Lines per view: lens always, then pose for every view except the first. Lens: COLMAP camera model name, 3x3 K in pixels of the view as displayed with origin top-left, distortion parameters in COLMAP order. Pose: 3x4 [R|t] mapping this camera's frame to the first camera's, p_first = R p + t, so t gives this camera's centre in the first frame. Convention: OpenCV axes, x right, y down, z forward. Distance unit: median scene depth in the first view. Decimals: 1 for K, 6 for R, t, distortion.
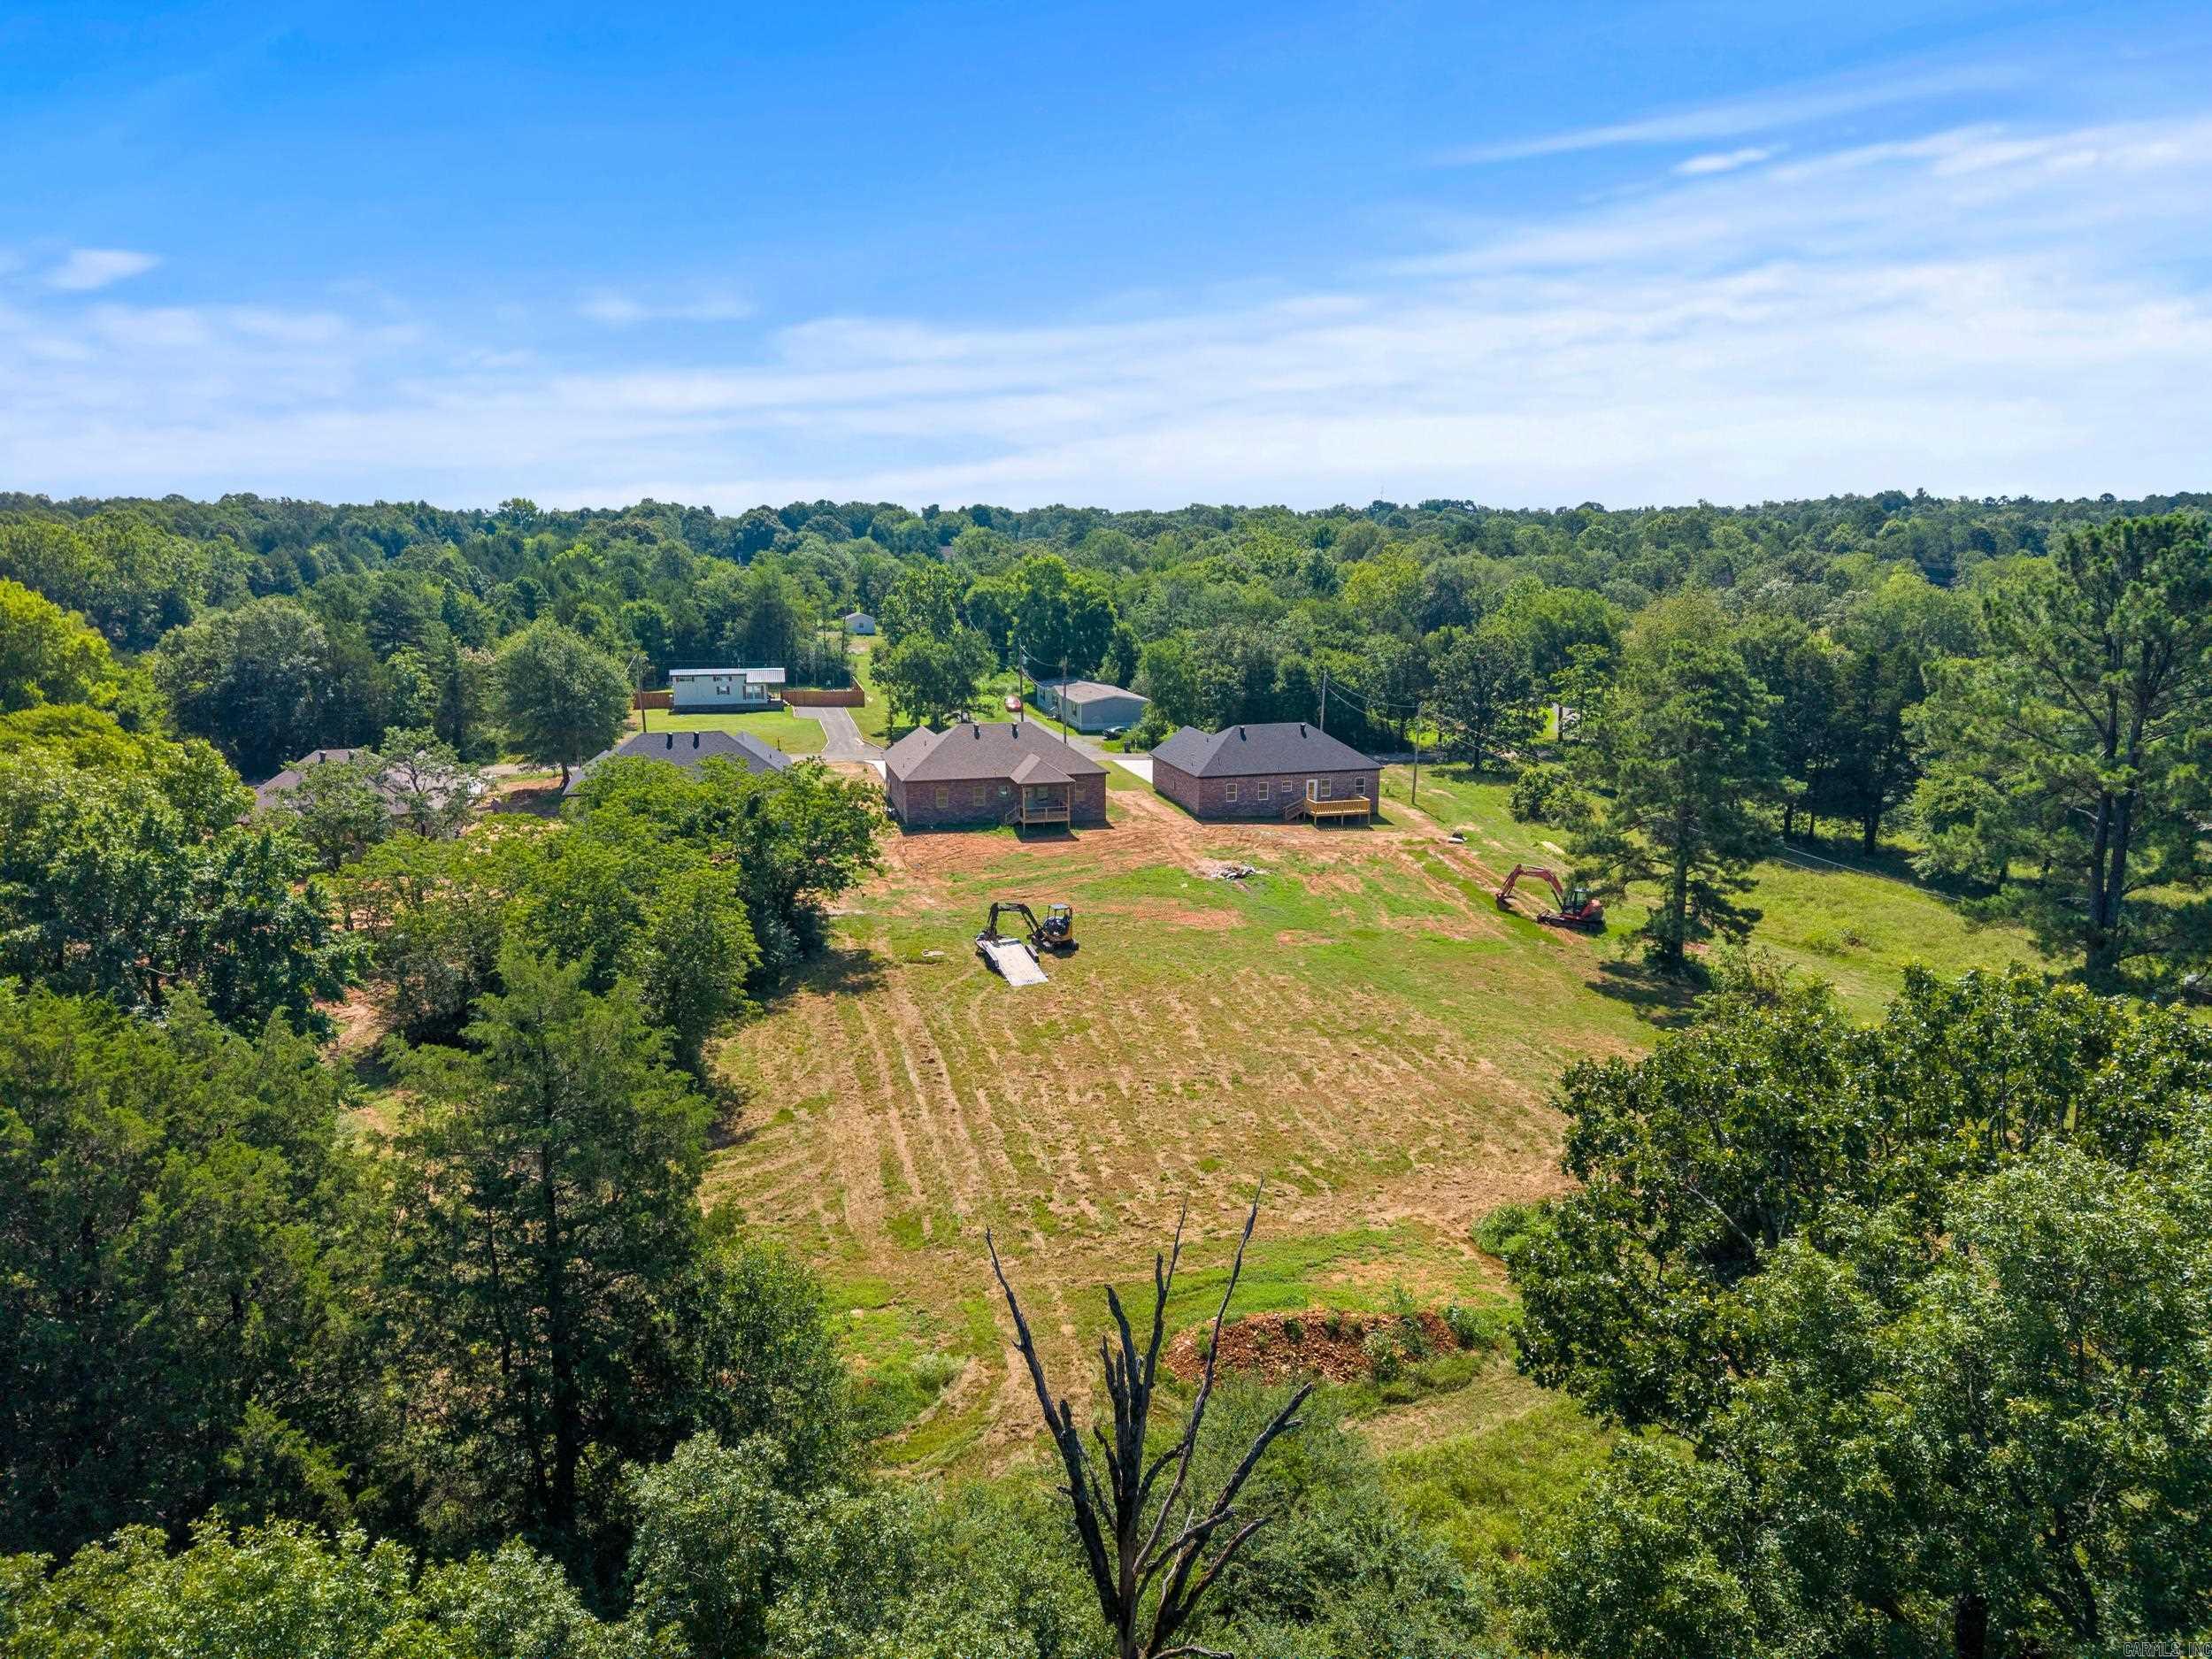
lens RADIAL K [[1465.5, 0, 1105.2], [0, 1465.5, 835.7], [0, 0, 1]] dist [0.064939, -0.082772]
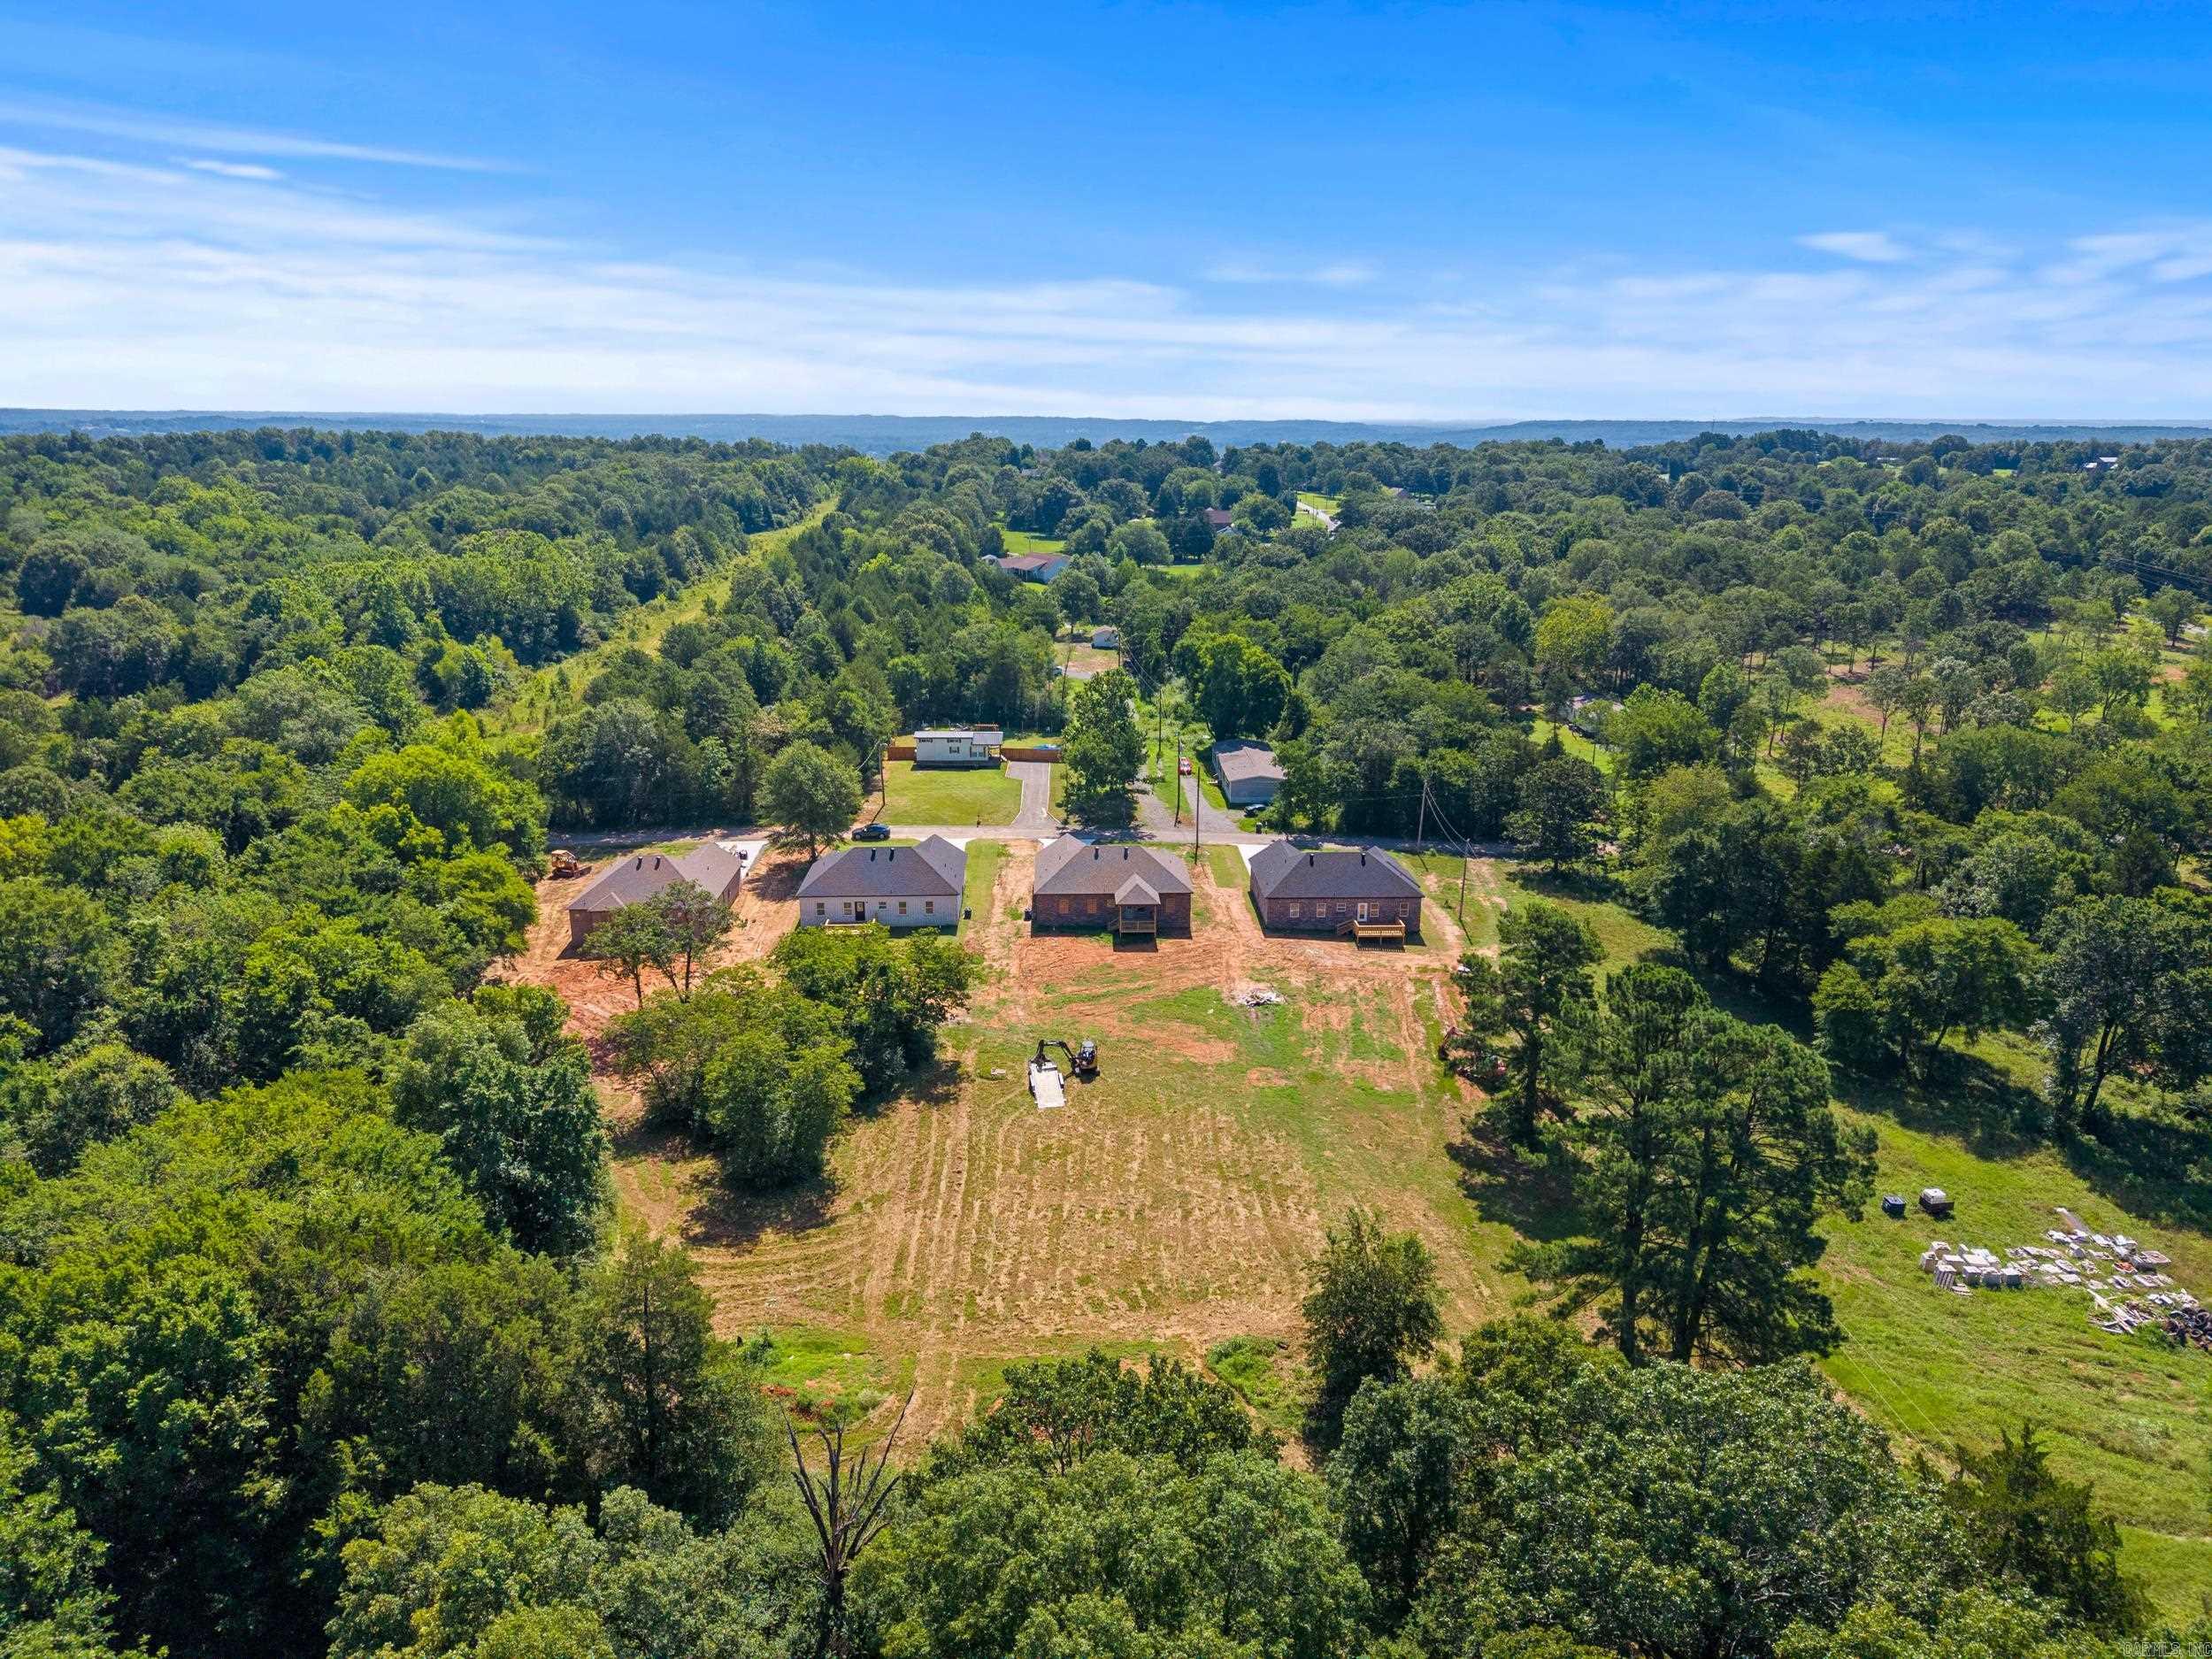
lens RADIAL K [[1465.5, 0, 1105.2], [0, 1465.5, 835.7], [0, 0, 1]] dist [0.064939, -0.082772]
pose [[0.974730, 0.065790, -0.213479, 0.279420], [-0.049018, 0.995349, 0.082934, -0.276671], [0.217943, -0.070374, 0.973421, -0.381255]]
